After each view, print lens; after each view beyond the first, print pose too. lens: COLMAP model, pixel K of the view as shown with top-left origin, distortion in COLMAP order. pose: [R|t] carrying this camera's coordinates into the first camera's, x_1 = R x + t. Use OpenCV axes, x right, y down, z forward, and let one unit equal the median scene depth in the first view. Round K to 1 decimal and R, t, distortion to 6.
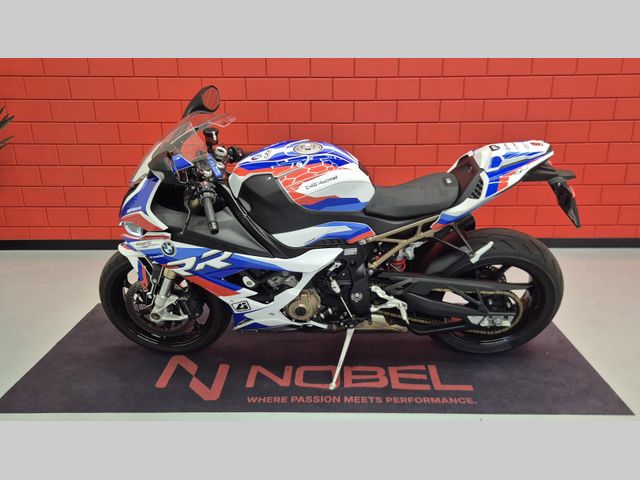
lens RADIAL K [[527.1, 0, 274.5], [0, 527.1, 243.1], [0, 0, 1]] dist [0.049943, 0.000795]
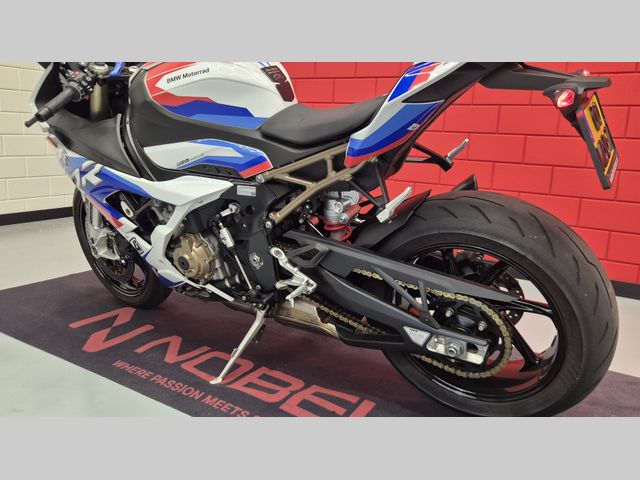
lens RADIAL K [[491.9, 0, 320.0], [0, 491.9, 240.0], [0, 0, 1]] dist [0.036616, -0.000252]
pose [[0.864565, 0.155886, -0.477732, 0.559496], [-0.209644, 0.975875, -0.060965, 0.101075], [0.456703, 0.152861, 0.876388, 0.475269]]
